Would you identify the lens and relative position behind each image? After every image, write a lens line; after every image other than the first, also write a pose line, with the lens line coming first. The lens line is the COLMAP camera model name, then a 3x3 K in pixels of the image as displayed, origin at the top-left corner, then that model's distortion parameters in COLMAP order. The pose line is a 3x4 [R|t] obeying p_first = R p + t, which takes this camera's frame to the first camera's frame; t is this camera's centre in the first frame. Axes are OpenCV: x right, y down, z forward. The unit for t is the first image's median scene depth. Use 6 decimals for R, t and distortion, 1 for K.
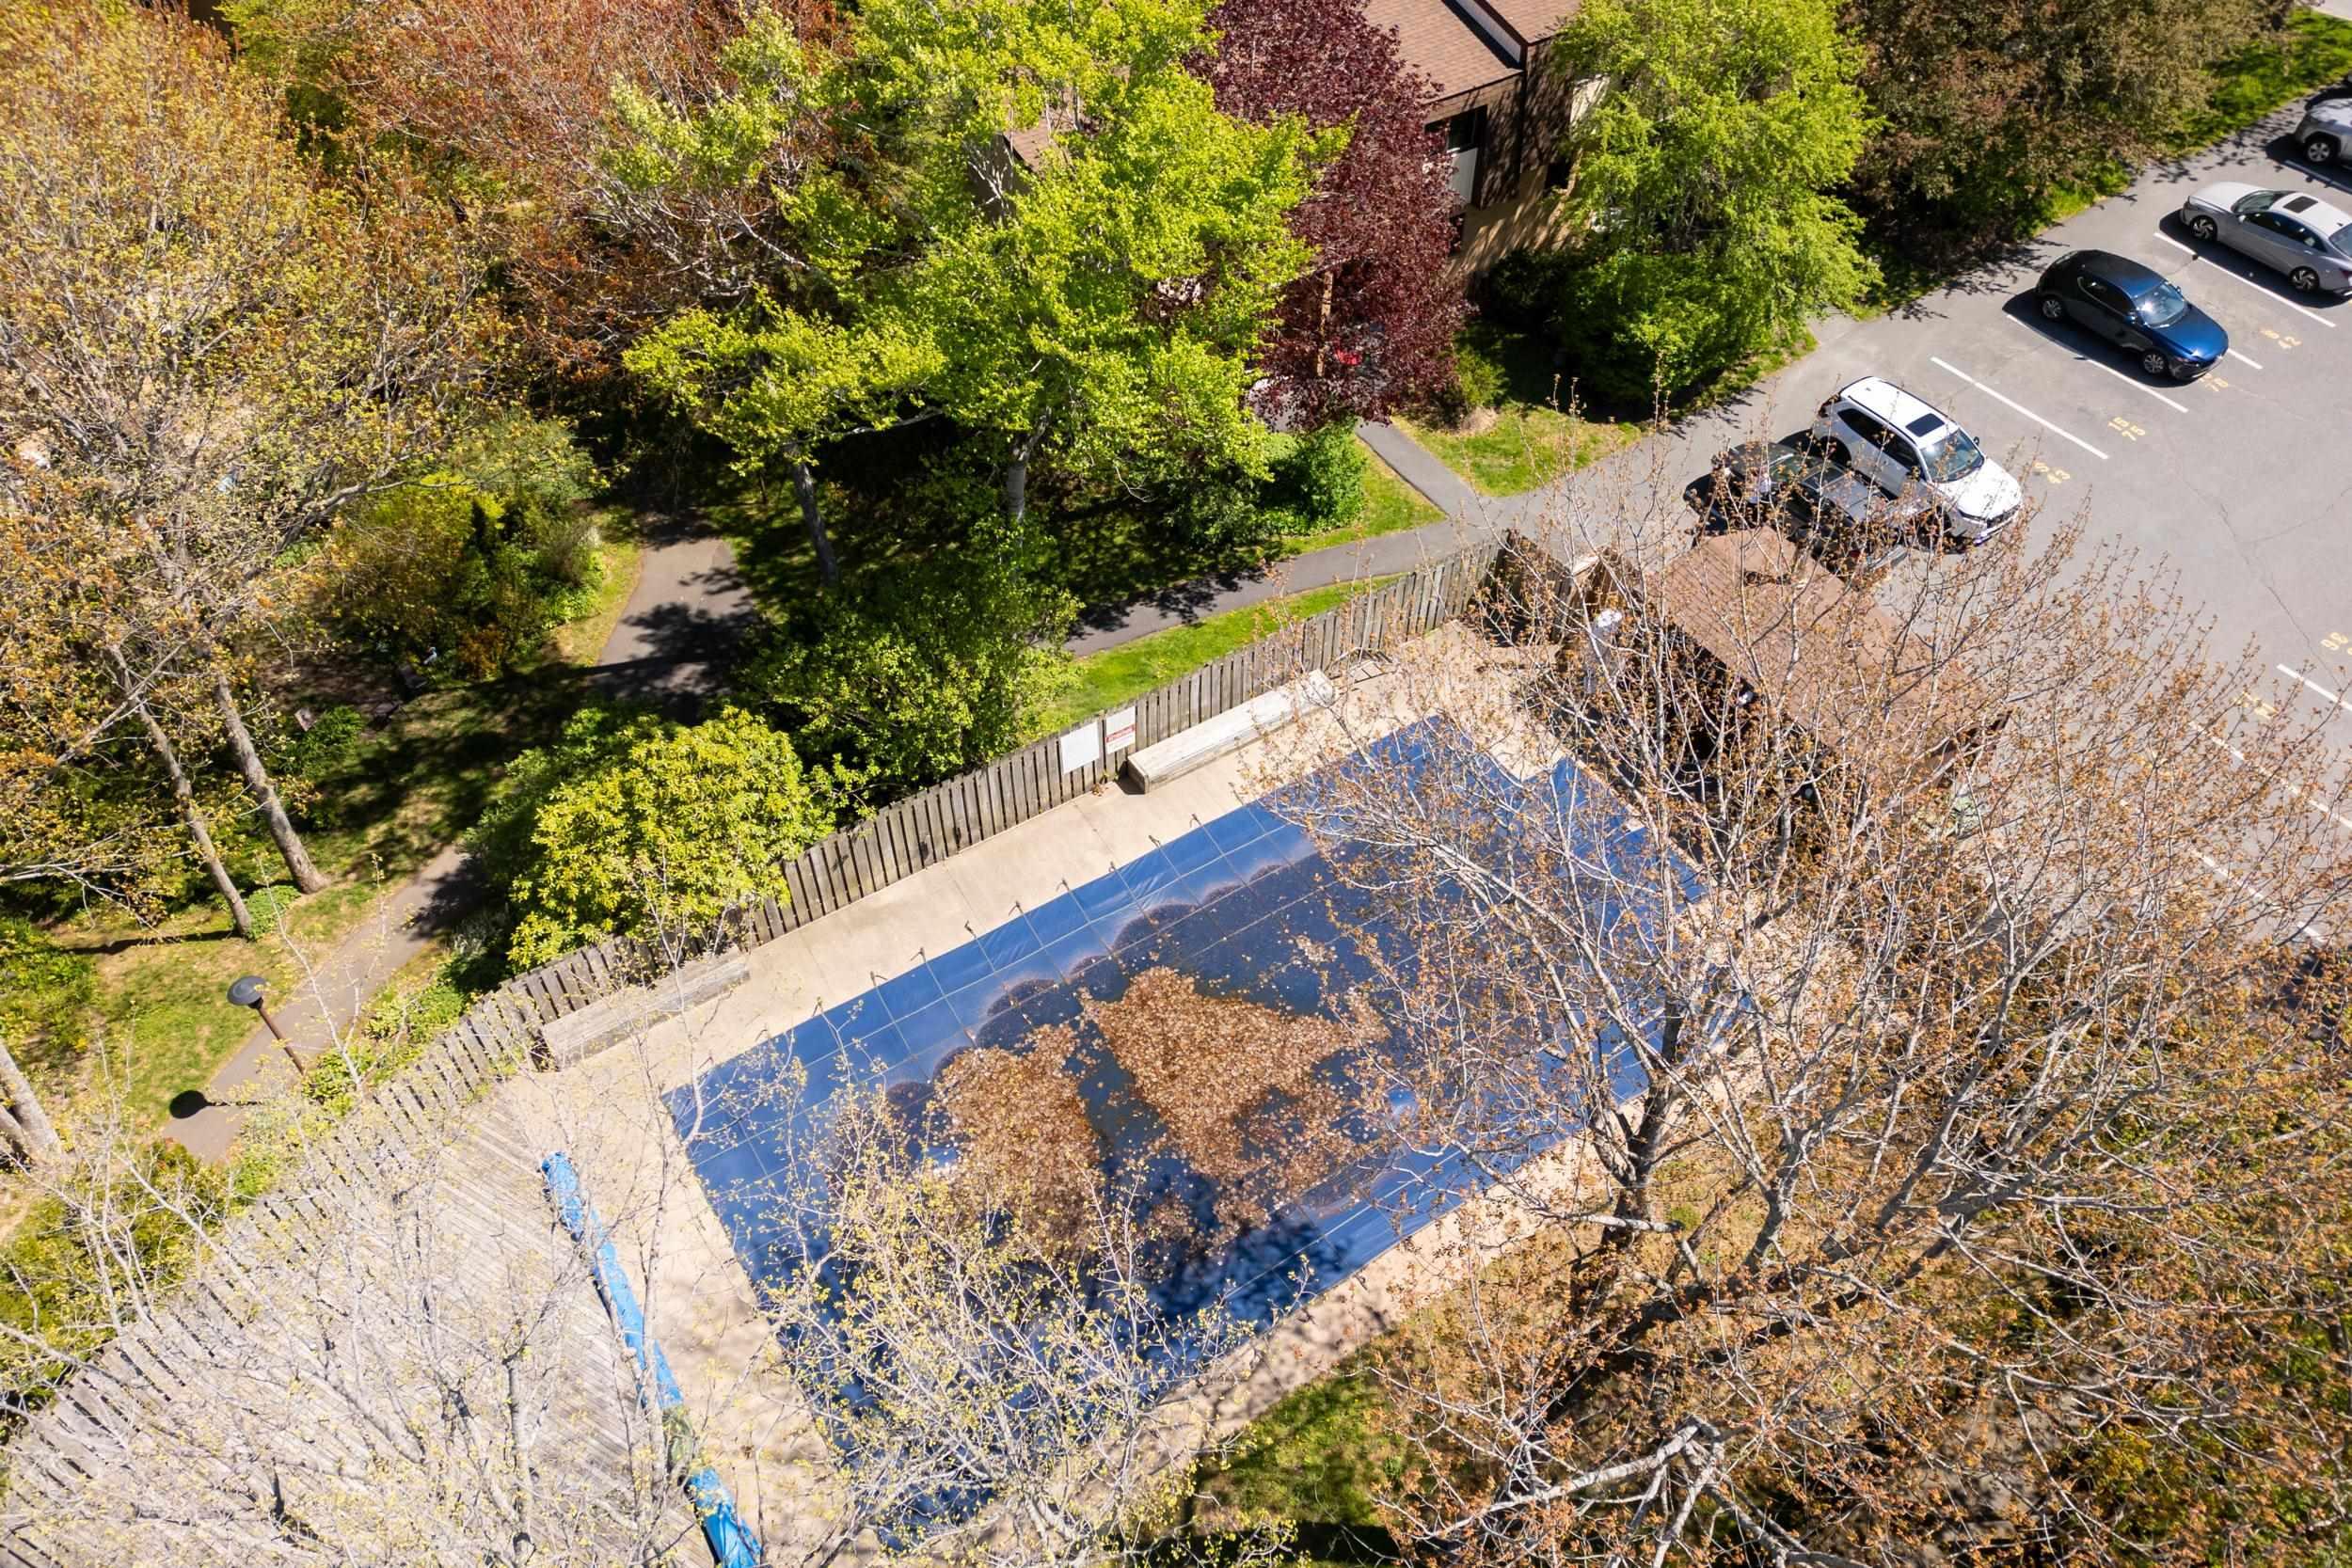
lens RADIAL K [[1760.9, 0, 1176.0], [0, 1760.9, 784.0], [0, 0, 1]] dist [0.059990, -0.003362]
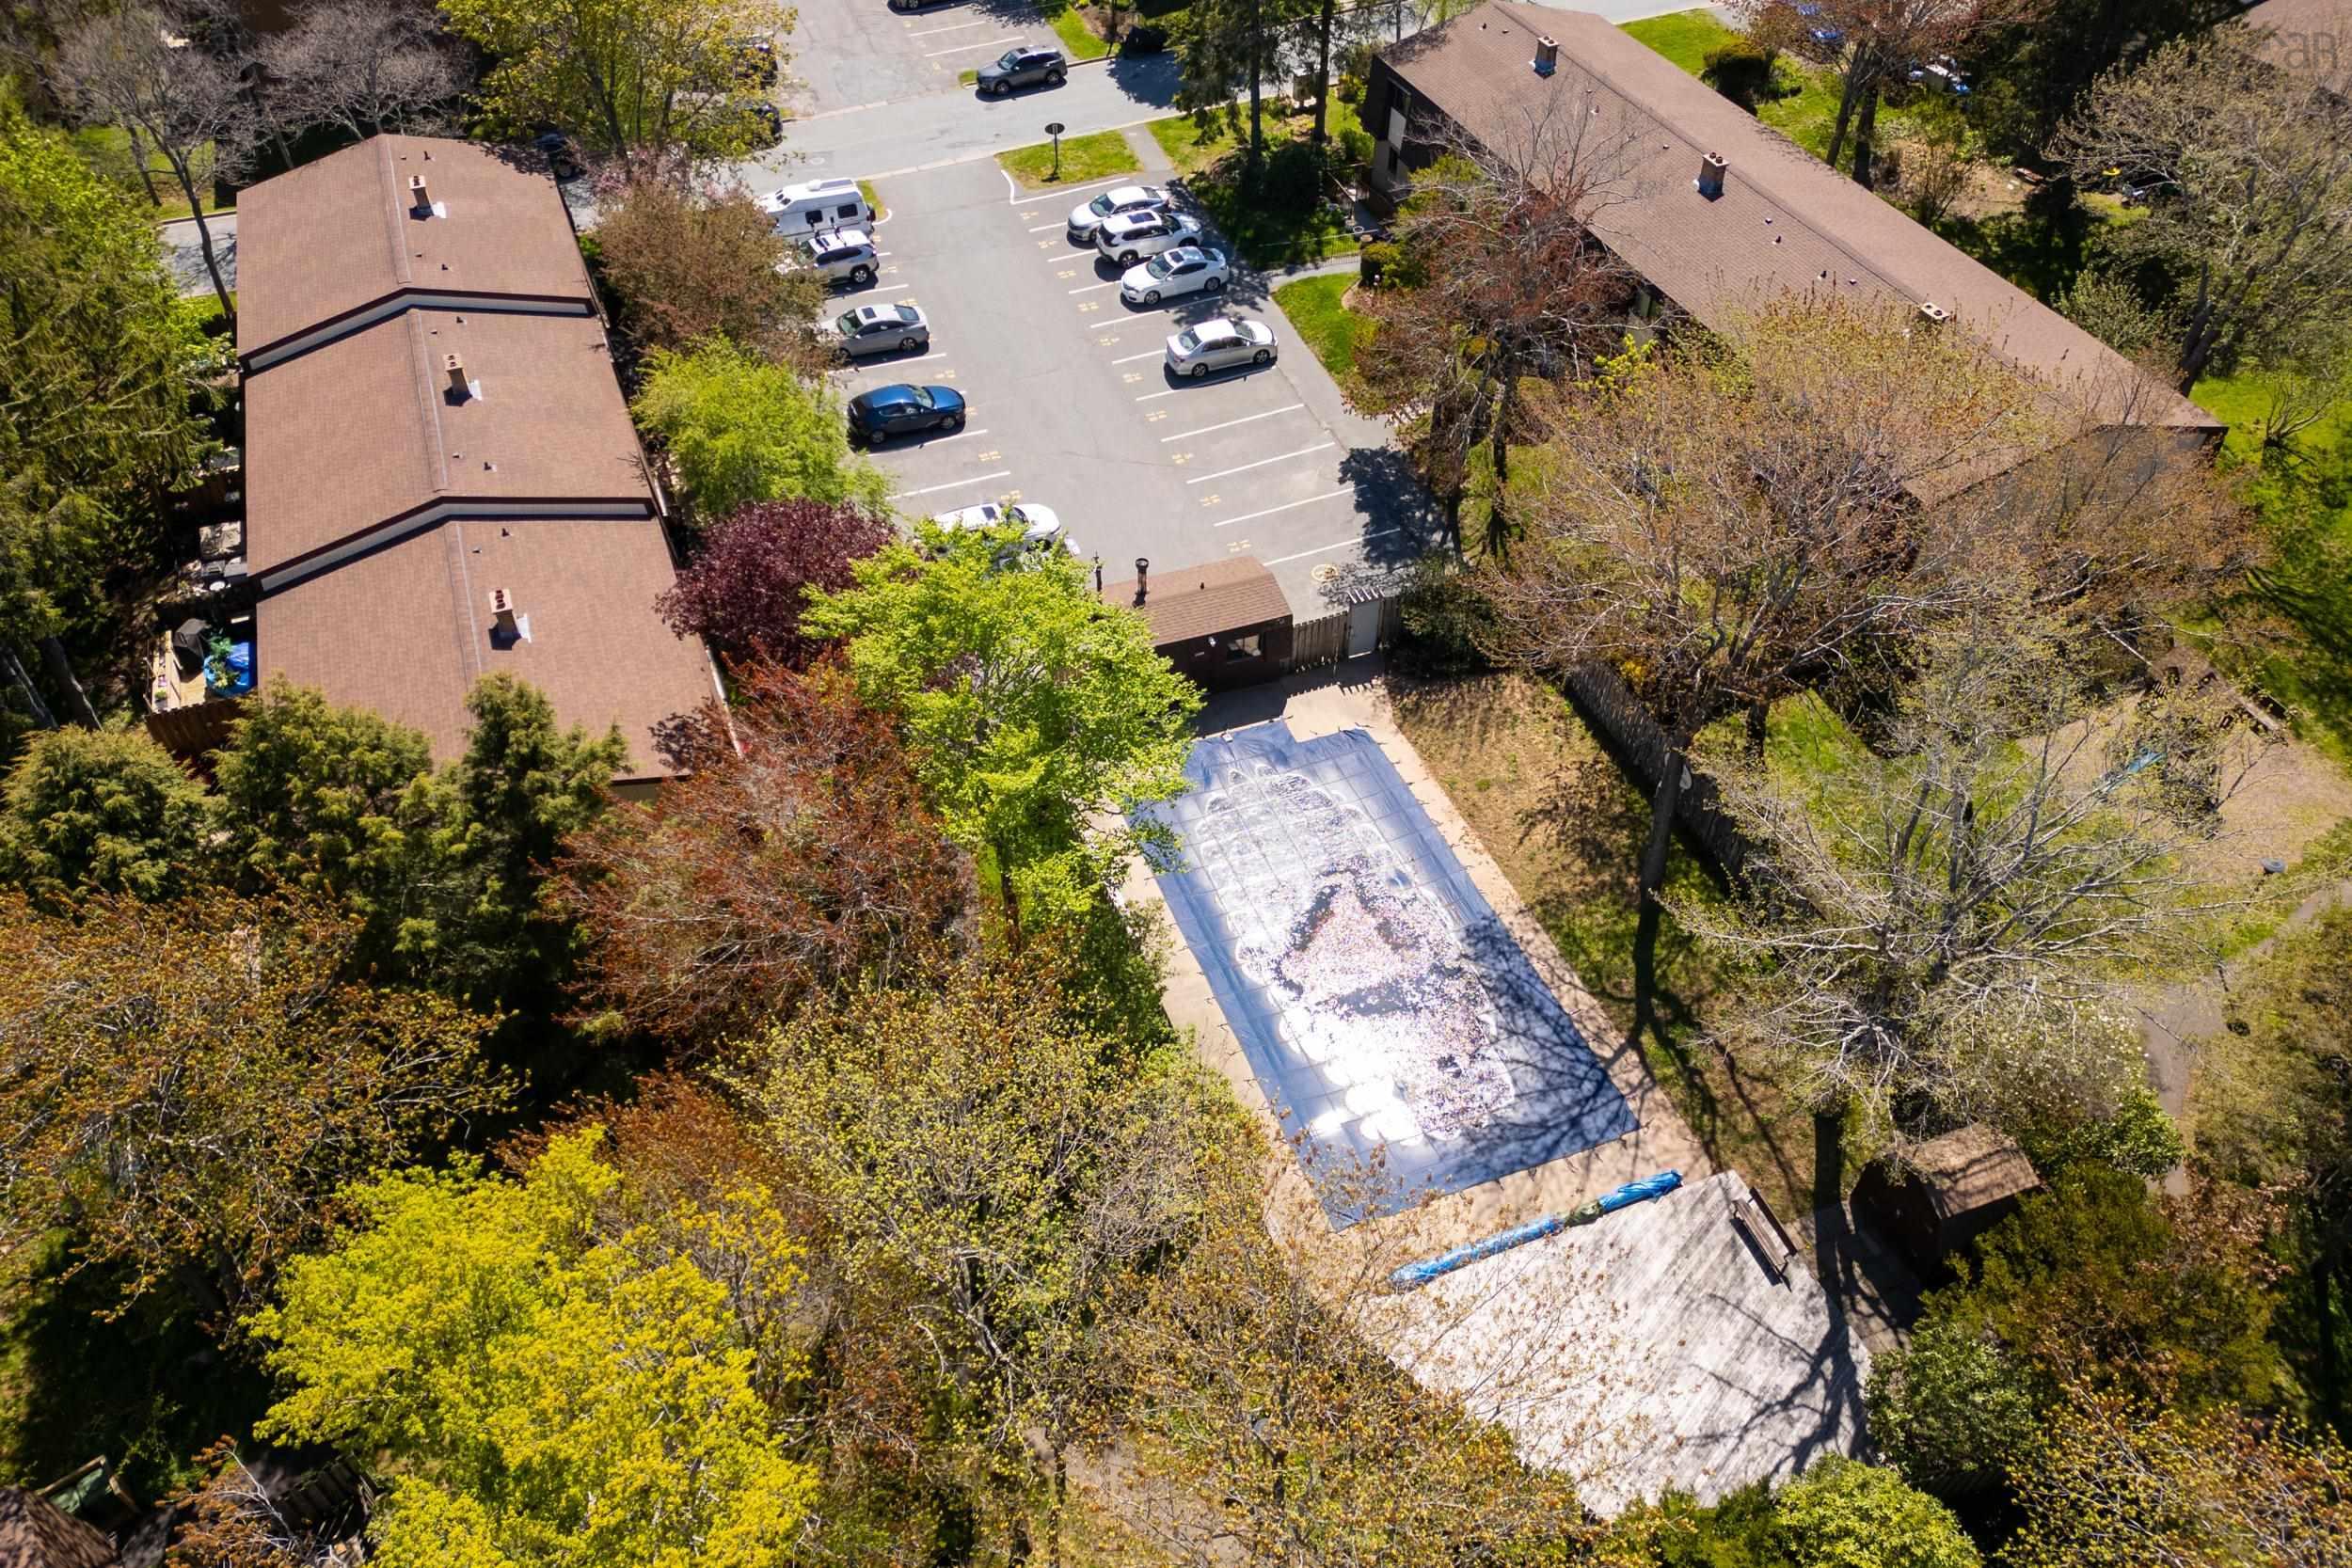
lens RADIAL K [[1760.9, 0, 1176.0], [0, 1760.9, 784.0], [0, 0, 1]] dist [0.059990, -0.003362]
pose [[0.198473, -0.694683, 0.691392, -0.921281], [0.728259, 0.576630, 0.370319, -0.590808], [-0.655932, 0.430015, 0.620355, -0.005667]]
